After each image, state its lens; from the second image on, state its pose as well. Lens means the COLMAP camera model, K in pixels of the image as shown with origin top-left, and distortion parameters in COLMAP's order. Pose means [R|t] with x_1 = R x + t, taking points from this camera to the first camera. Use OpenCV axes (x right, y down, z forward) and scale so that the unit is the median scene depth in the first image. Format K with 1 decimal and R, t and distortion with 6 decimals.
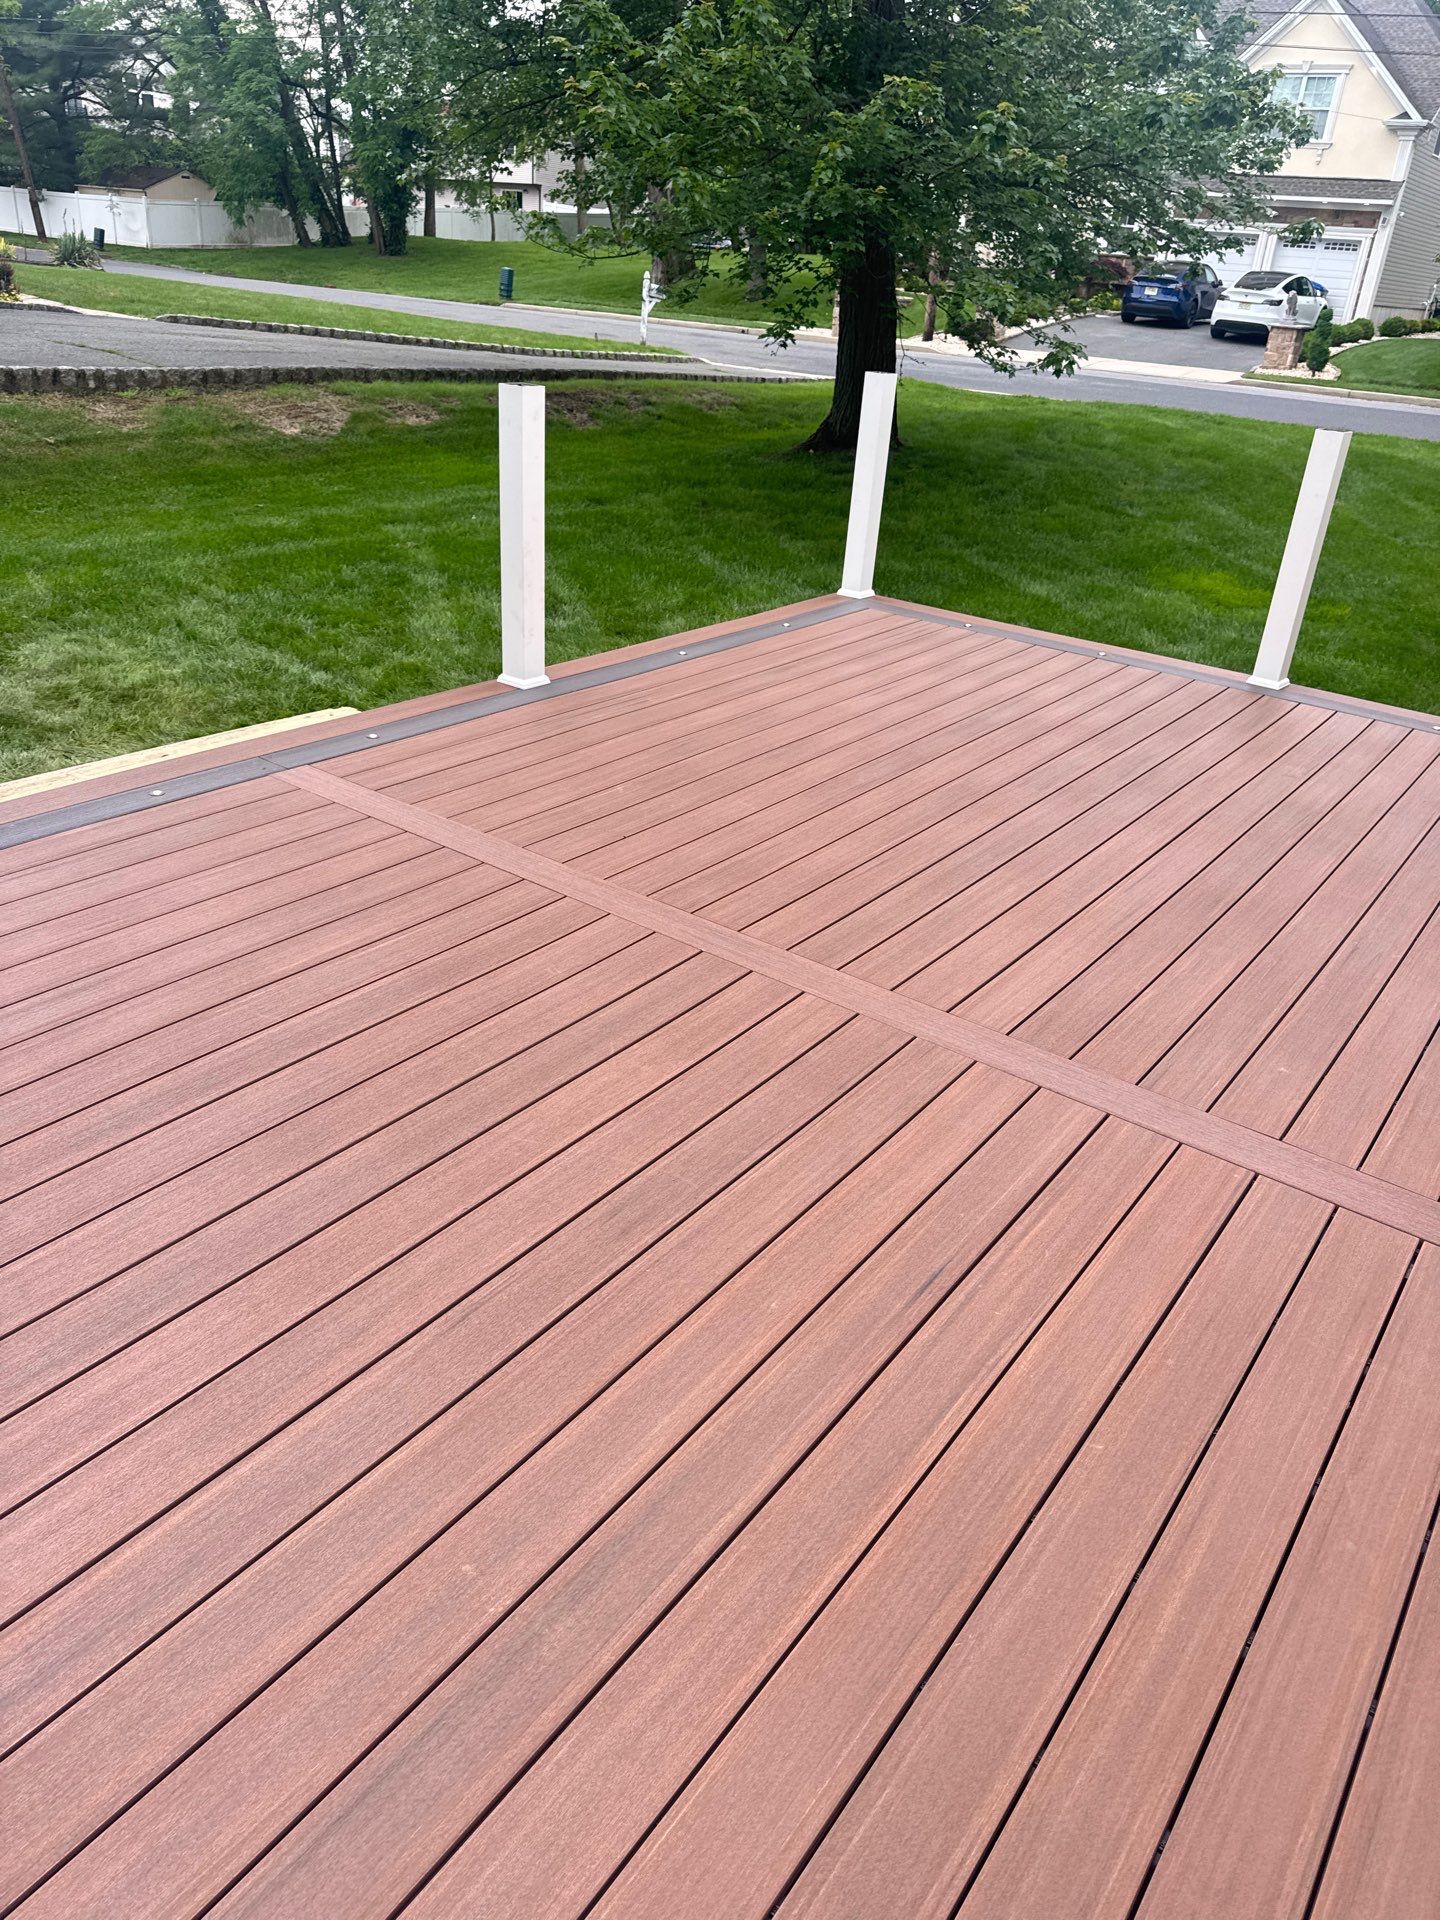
lens RADIAL K [[1356.1, 0, 725.0], [0, 1356.1, 972.3], [0, 0, 1]] dist [0.024467, -0.026907]
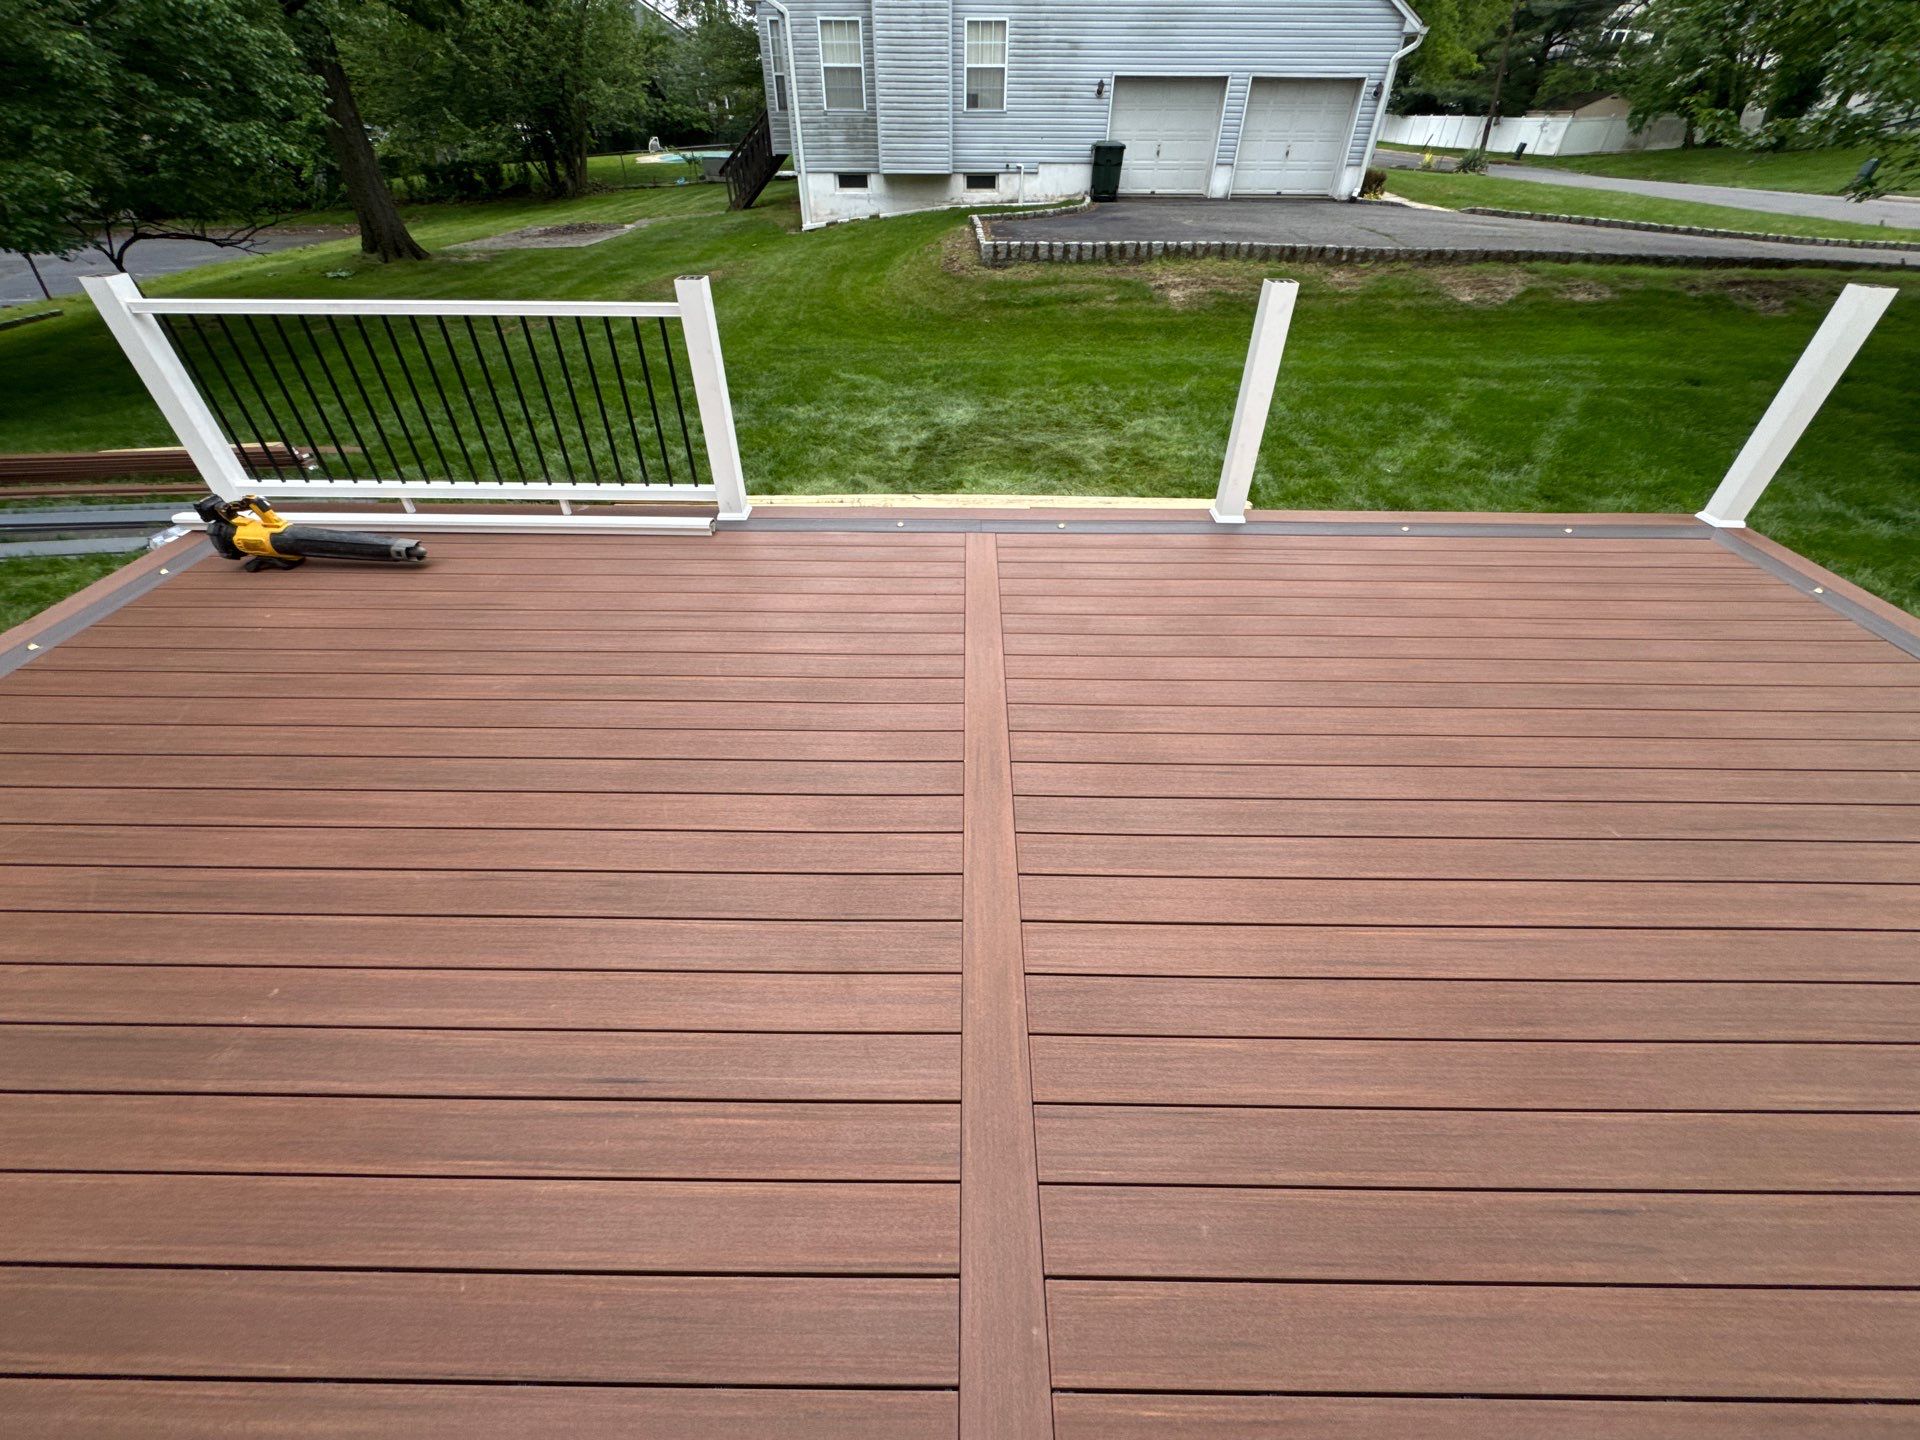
lens RADIAL K [[765.3, 0, 958.4], [0, 765.3, 721.6], [0, 0, 1]] dist [-0.003187, 0.000404]
pose [[0.581687, 0.450086, -0.677542, 0.109280], [-0.347370, 0.890640, 0.293420, -0.062686], [0.735510, 0.064679, 0.674420, 0.122012]]
